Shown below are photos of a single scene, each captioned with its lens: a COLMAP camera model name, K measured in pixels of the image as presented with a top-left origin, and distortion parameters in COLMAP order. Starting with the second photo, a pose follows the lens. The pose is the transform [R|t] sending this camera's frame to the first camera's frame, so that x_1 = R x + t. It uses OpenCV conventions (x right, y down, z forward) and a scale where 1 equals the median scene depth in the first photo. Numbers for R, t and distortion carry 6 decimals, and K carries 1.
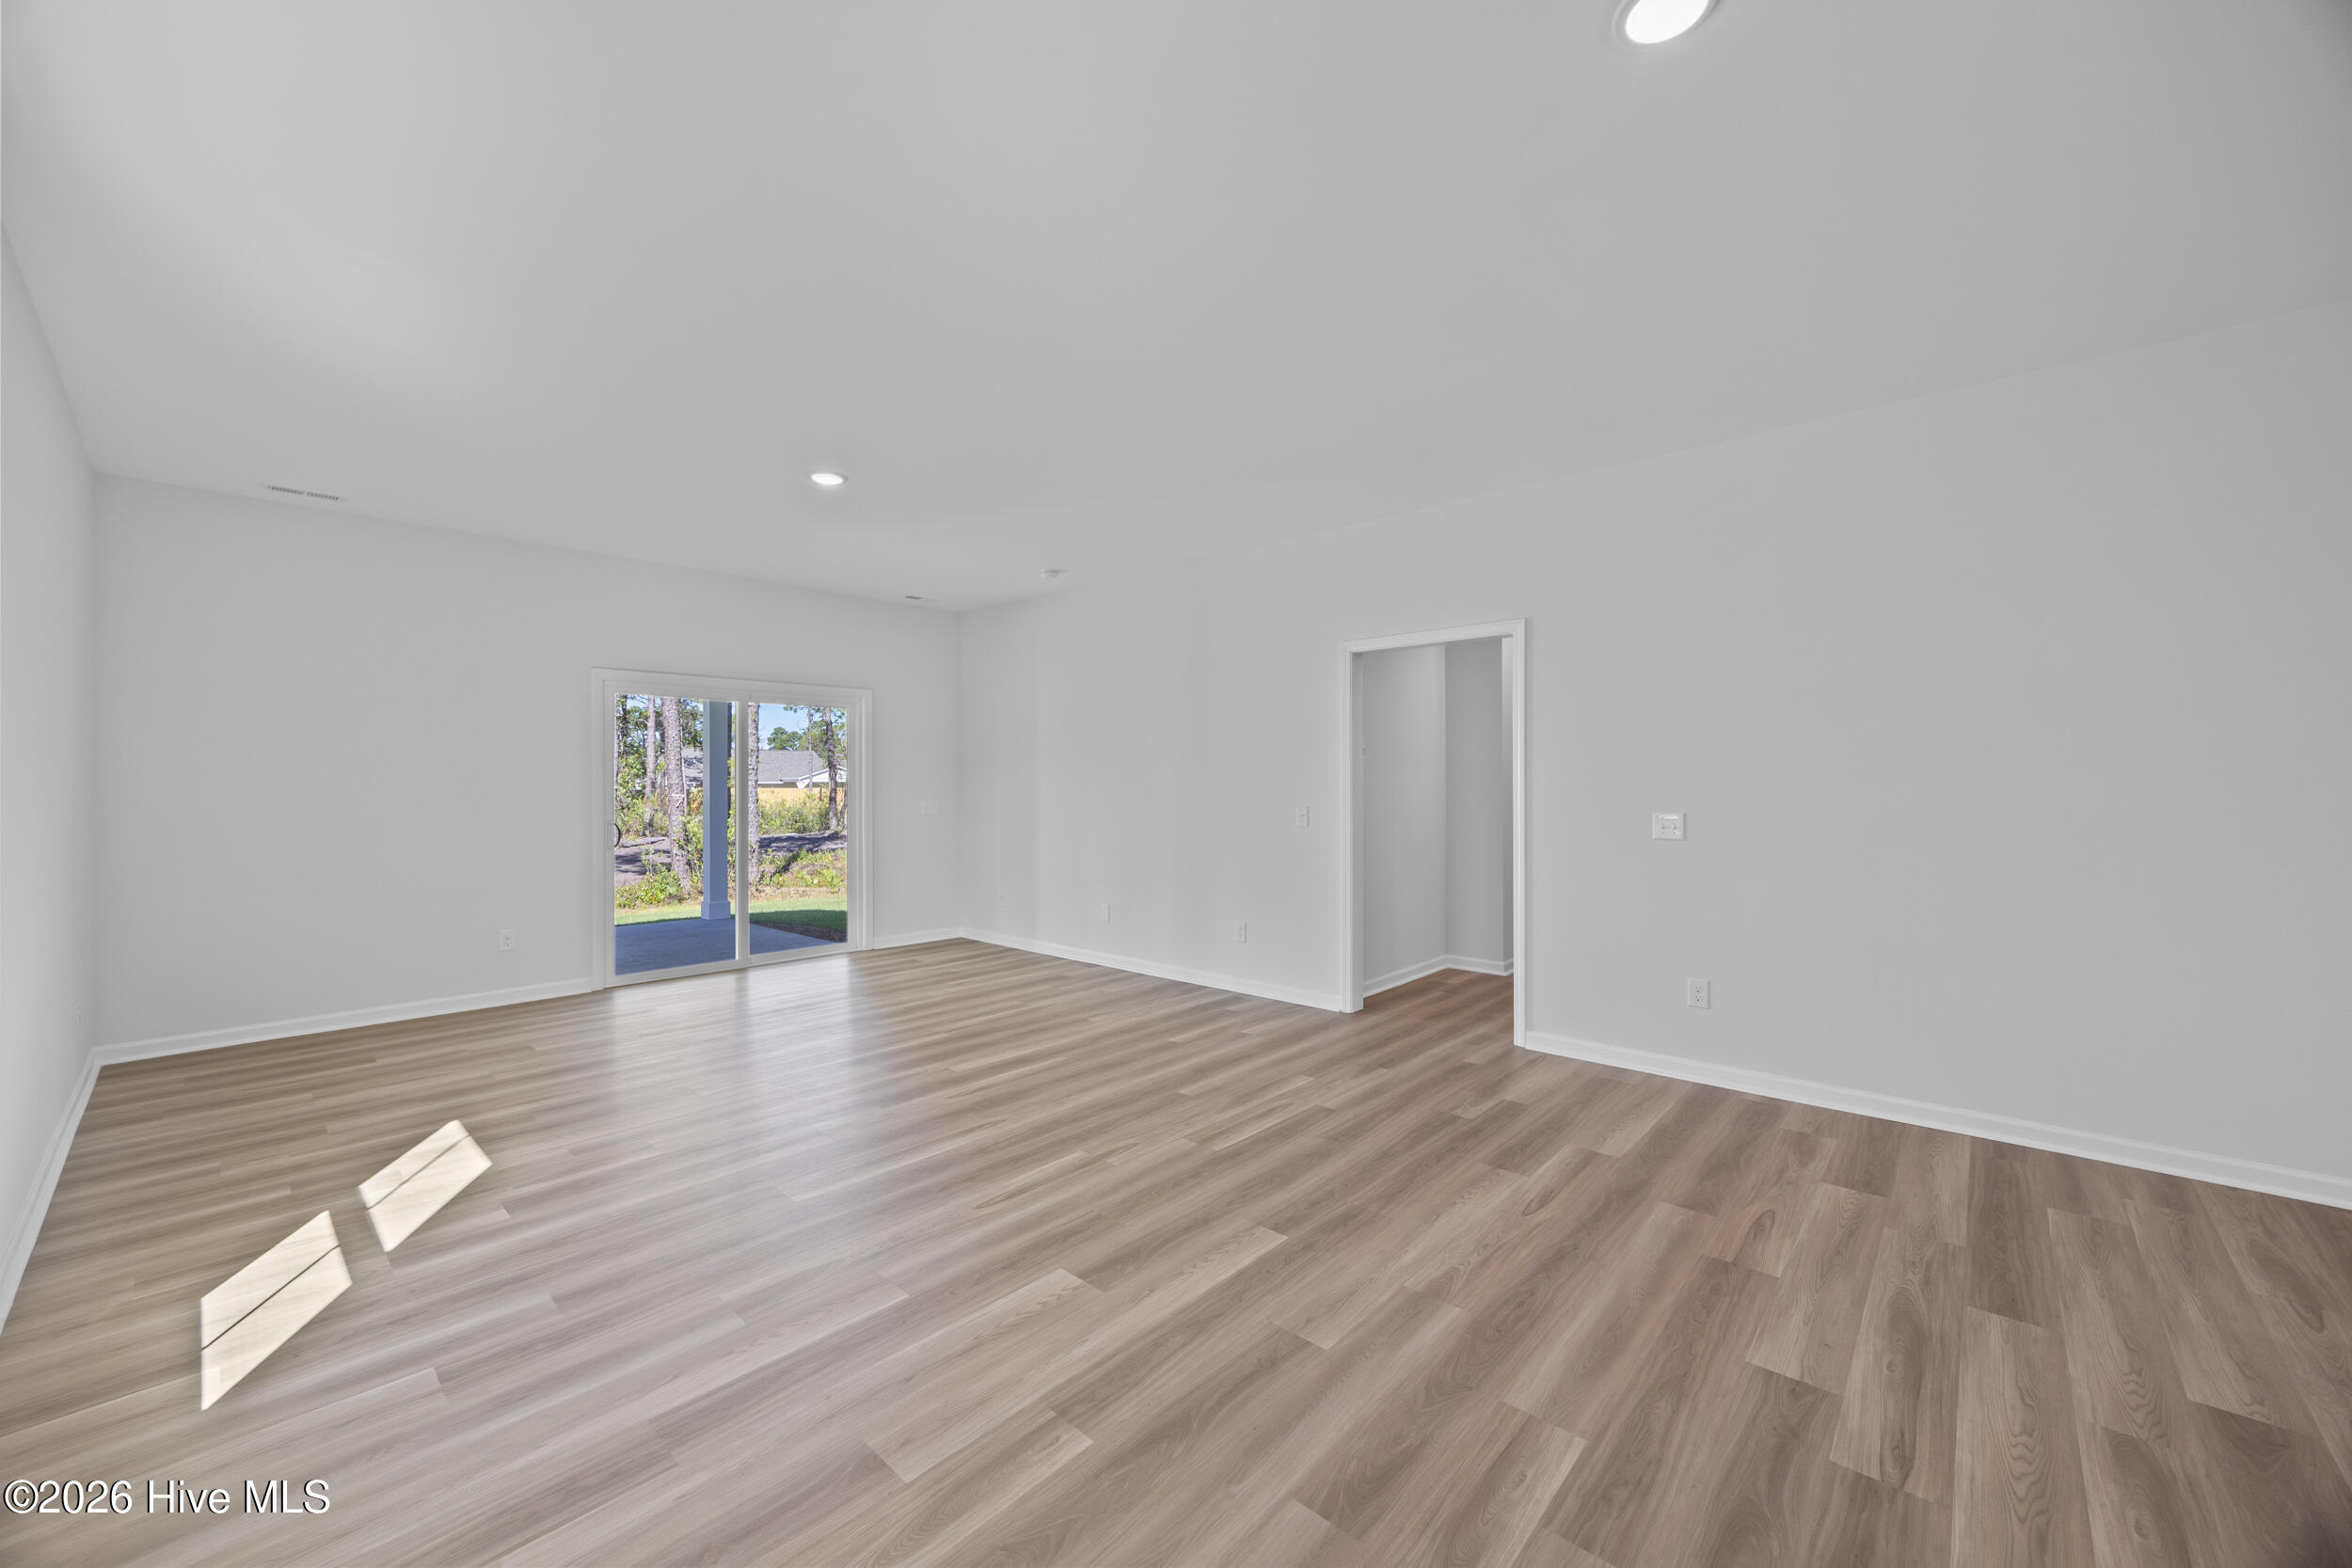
lens RADIAL K [[903.3, 0, 1177.4], [0, 903.3, 782.2], [0, 0, 1]] dist [0.006715, 0.001330]
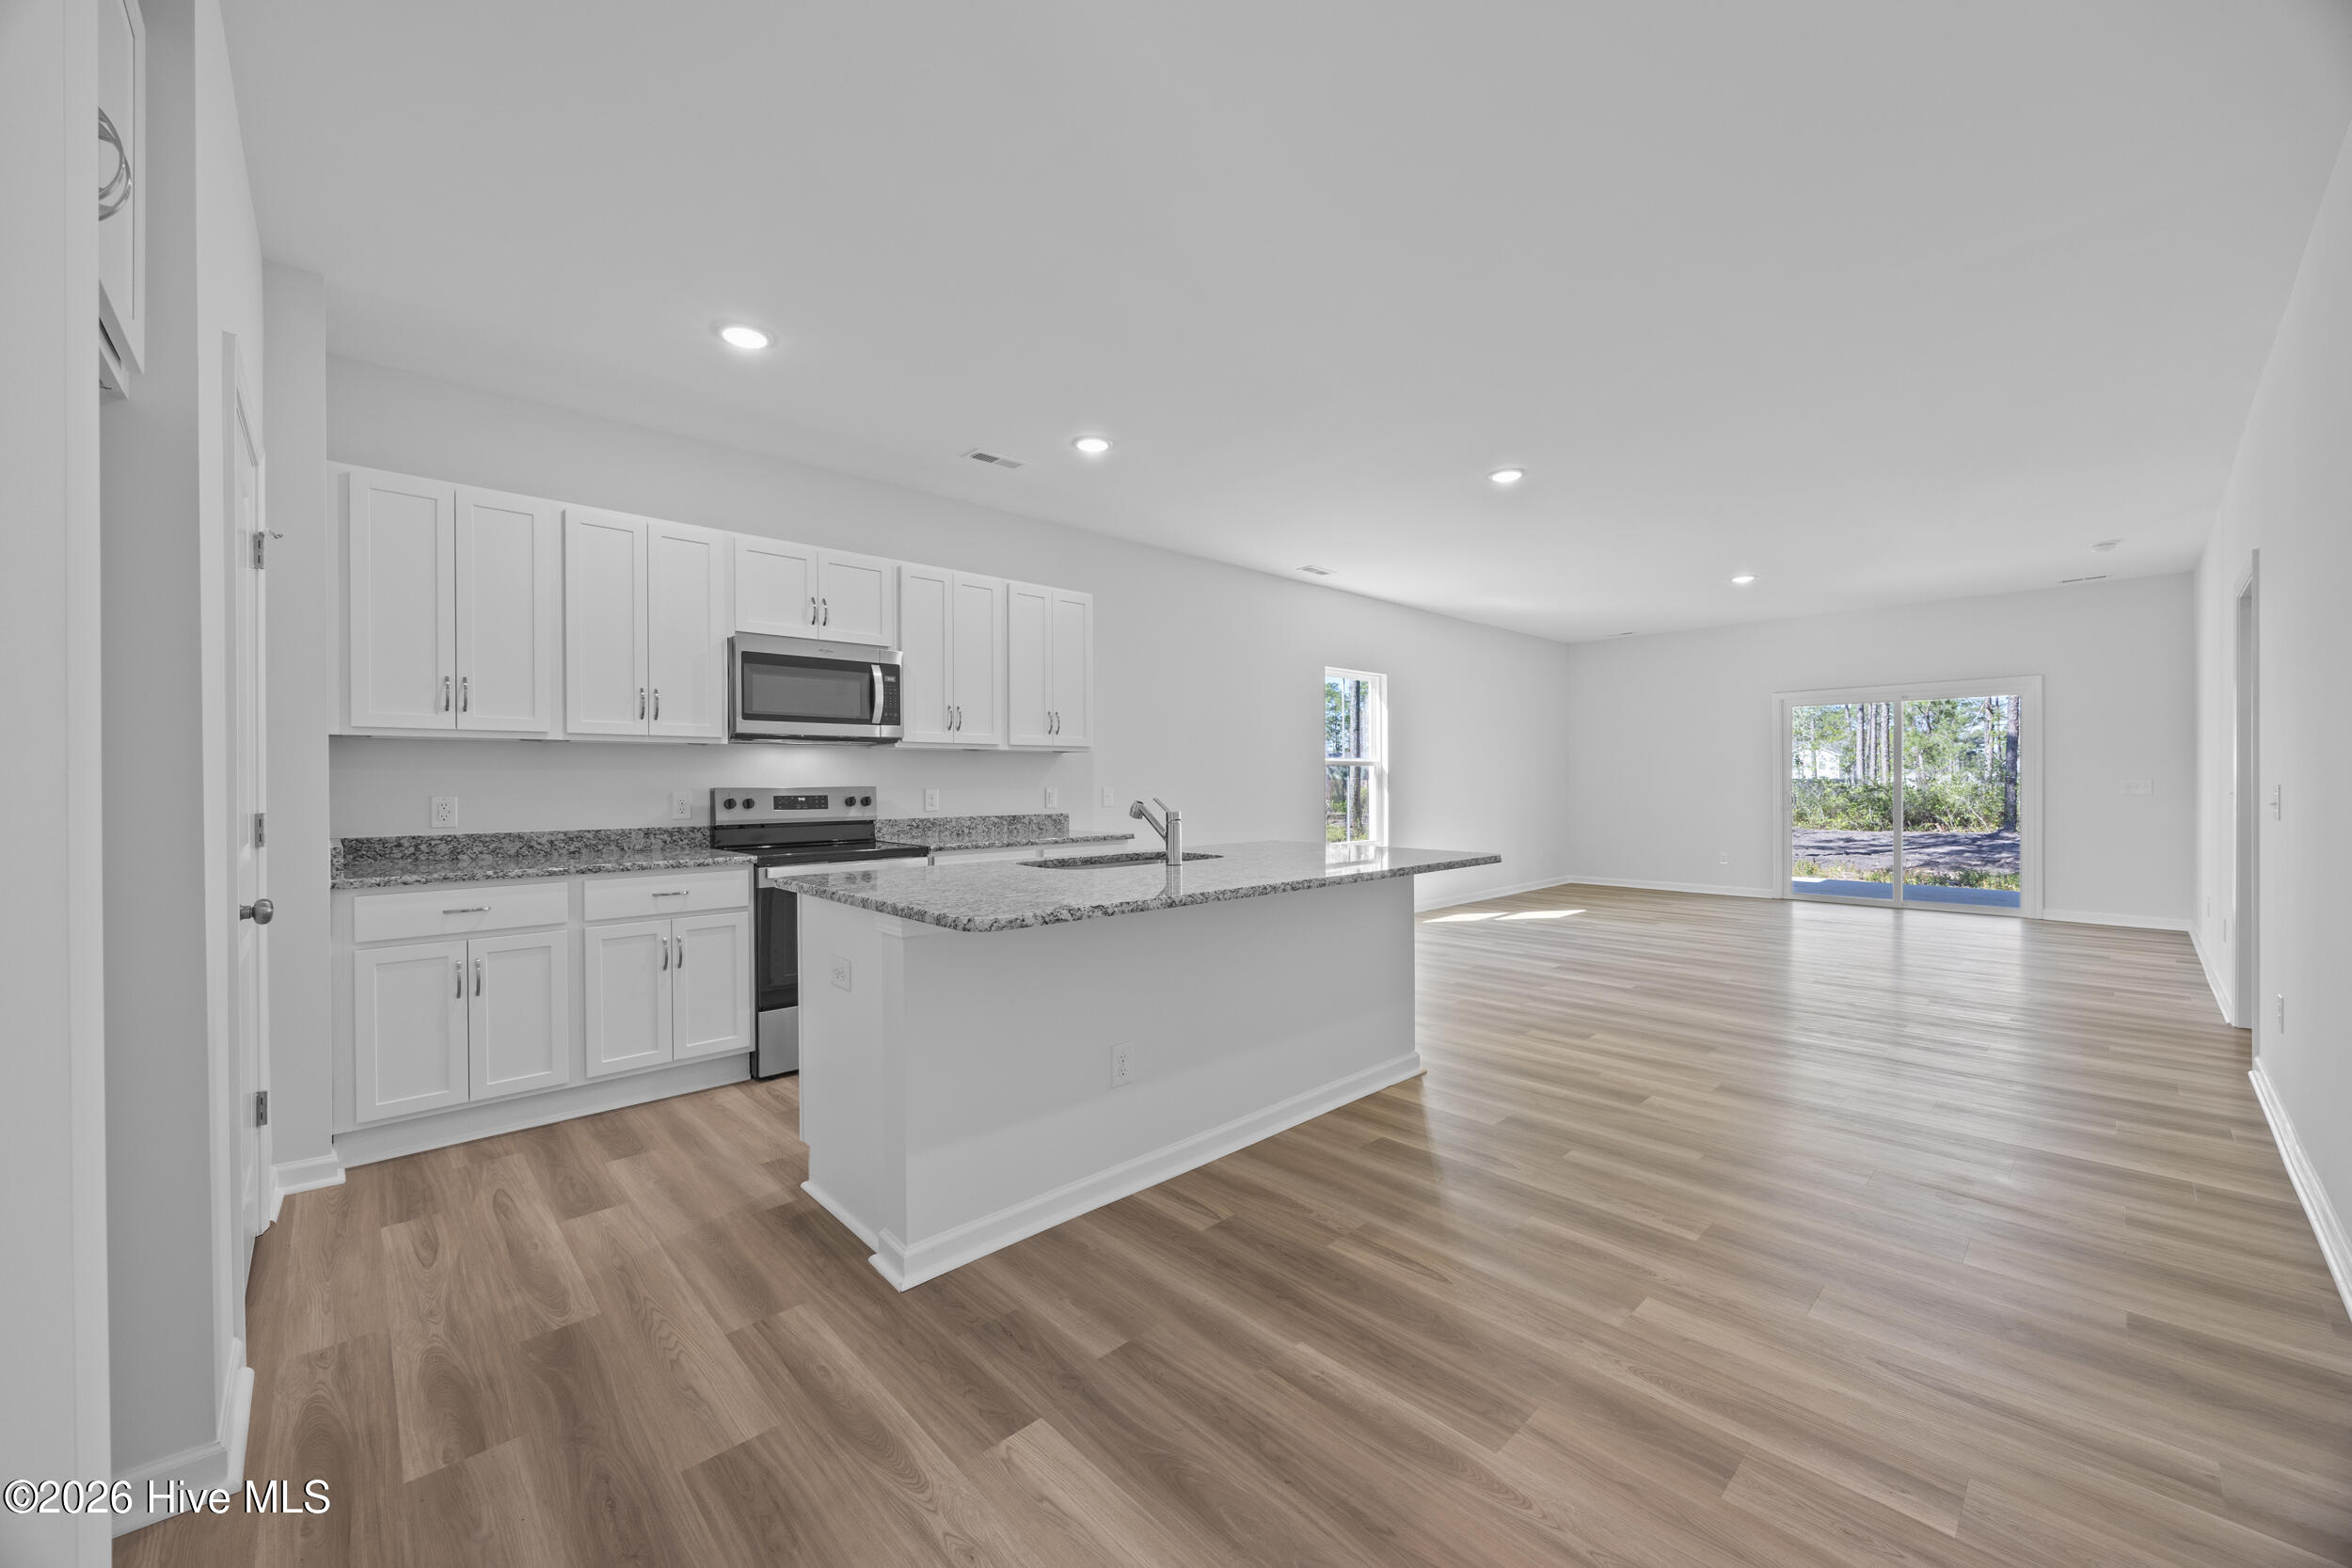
lens RADIAL K [[903.3, 0, 1171.8], [0, 903.3, 784.2], [0, 0, 1]] dist [0.006715, 0.001330]
pose [[-0.083185, 0.002904, -0.996530, 1.034585], [0.011245, 0.999935, 0.001976, 0.015737], [0.996471, -0.011042, -0.083212, 0.074071]]
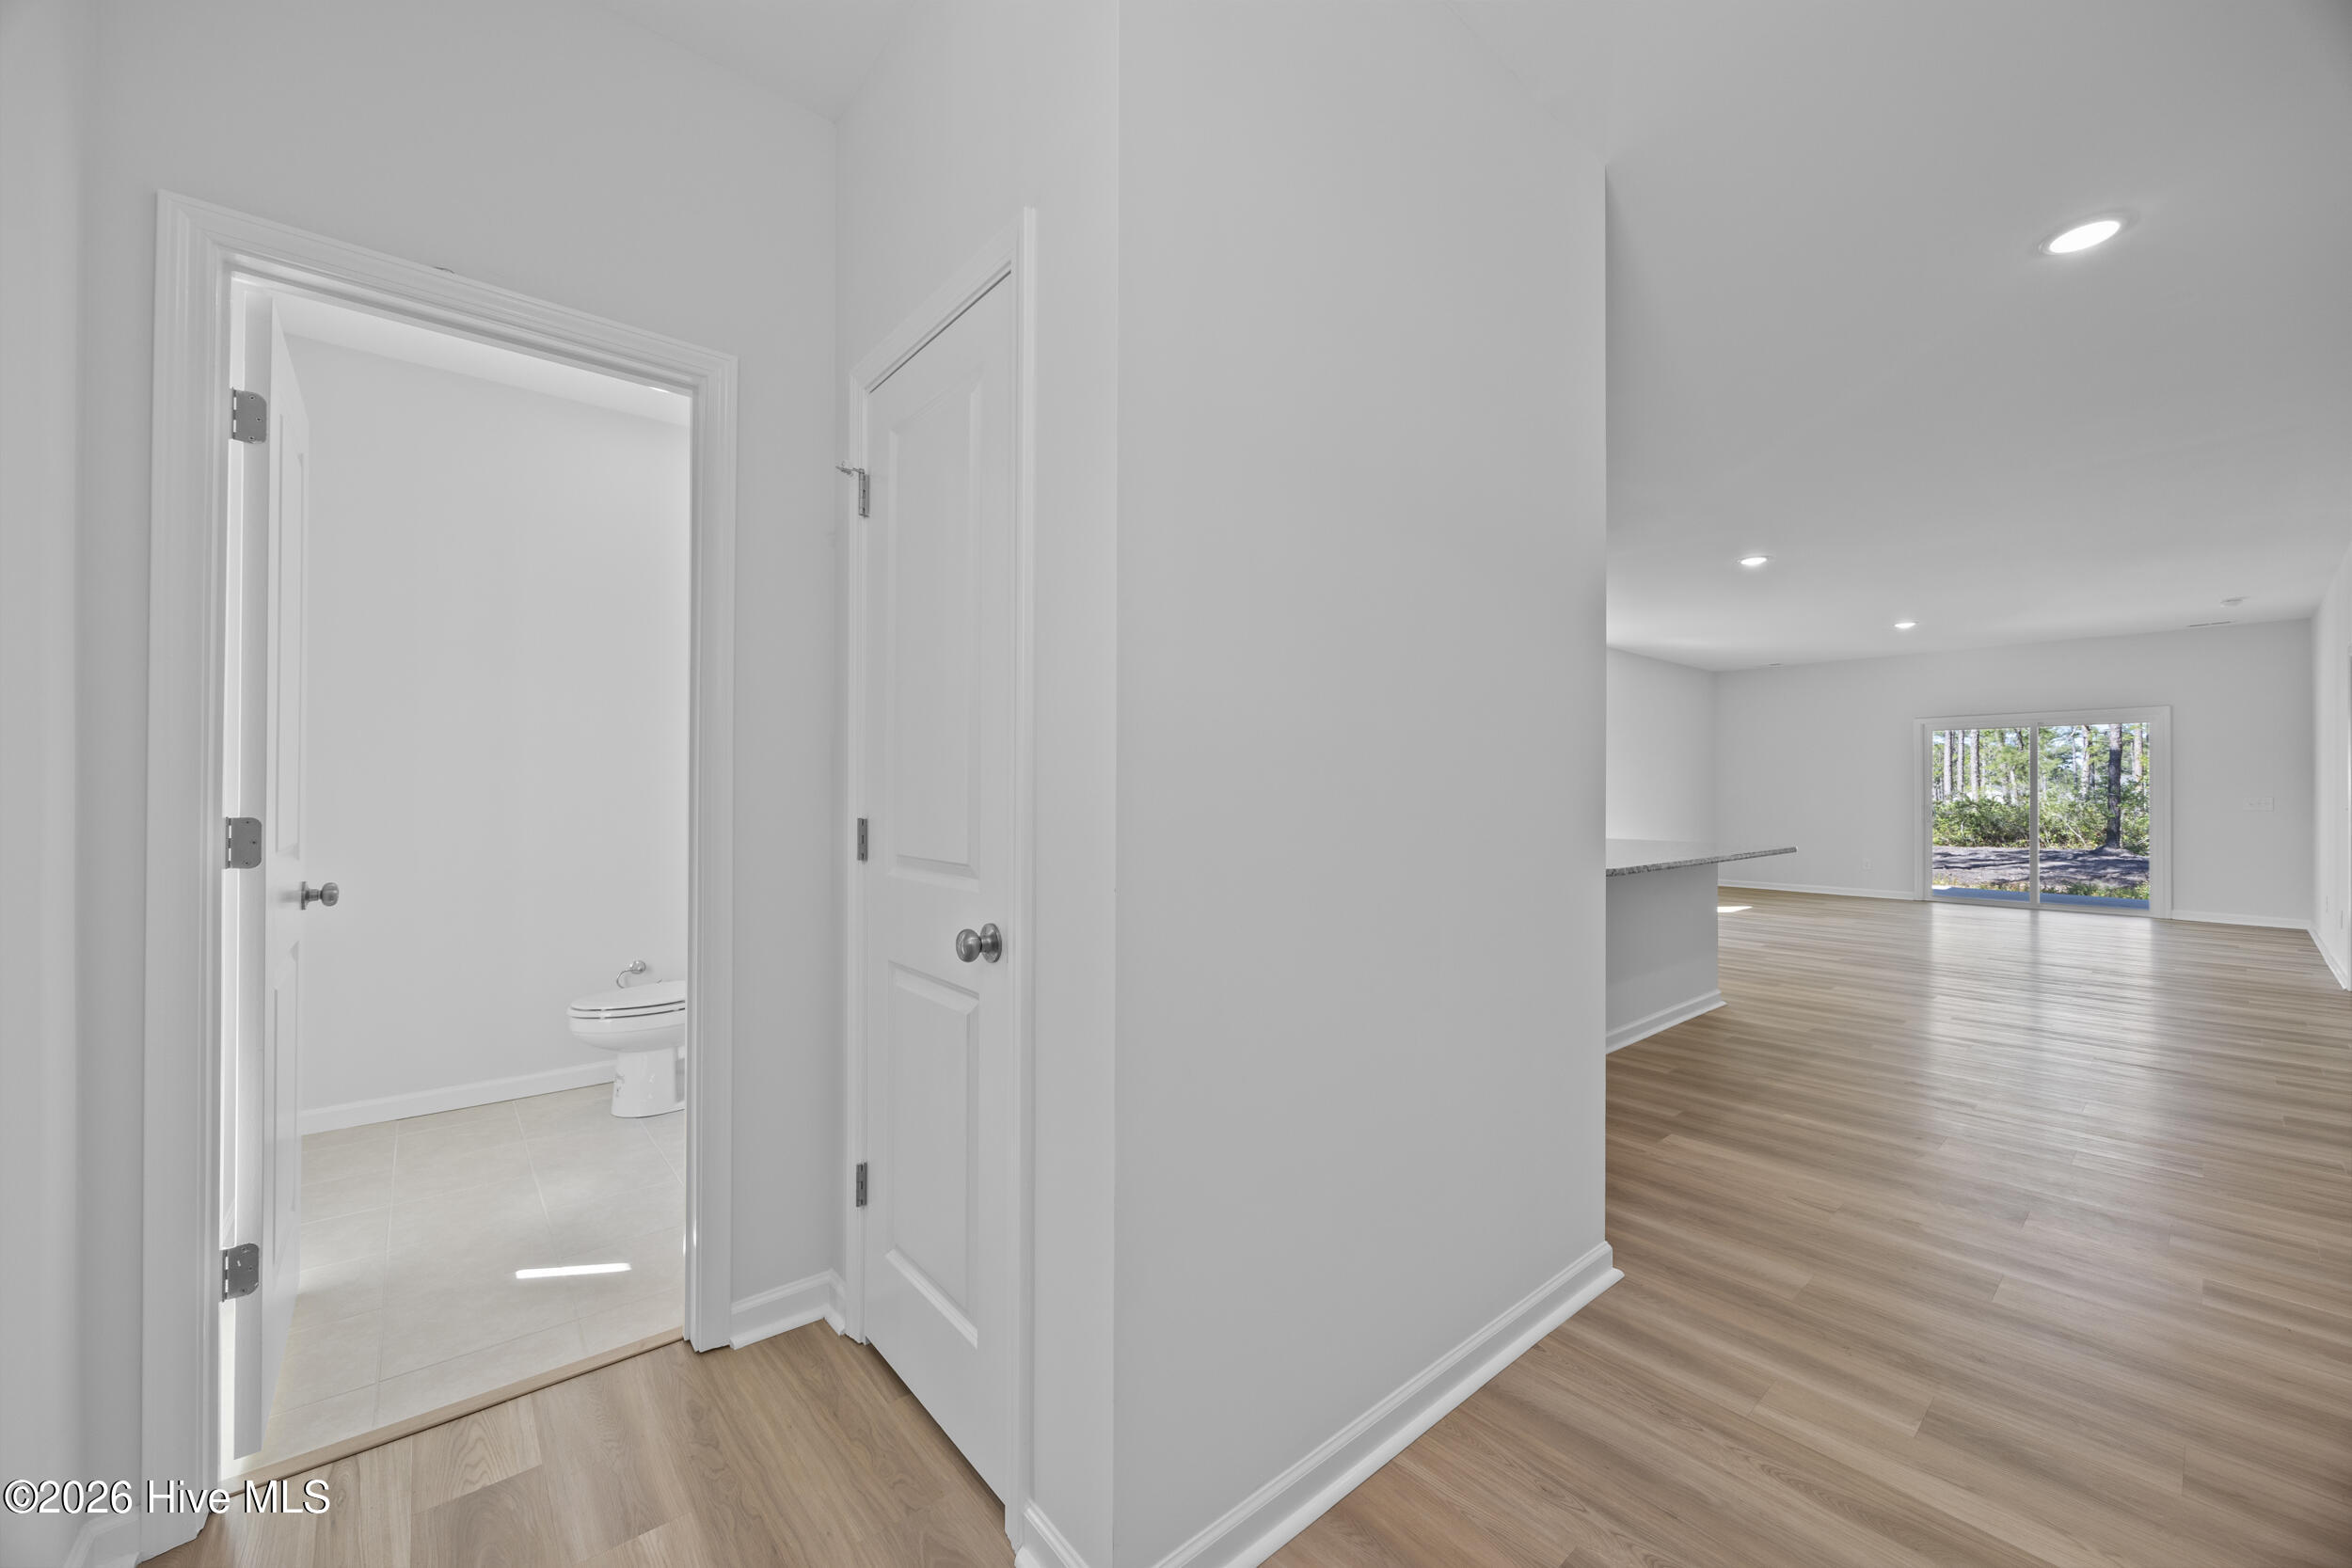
lens RADIAL K [[903.3, 0, 1180.7], [0, 903.3, 784.2], [0, 0, 1]] dist [0.006715, 0.001330]
pose [[-0.127219, -0.008263, -0.991840, 1.337271], [0.002410, 0.999960, -0.008640, 0.013284], [0.991872, -0.003490, -0.127194, -0.225923]]
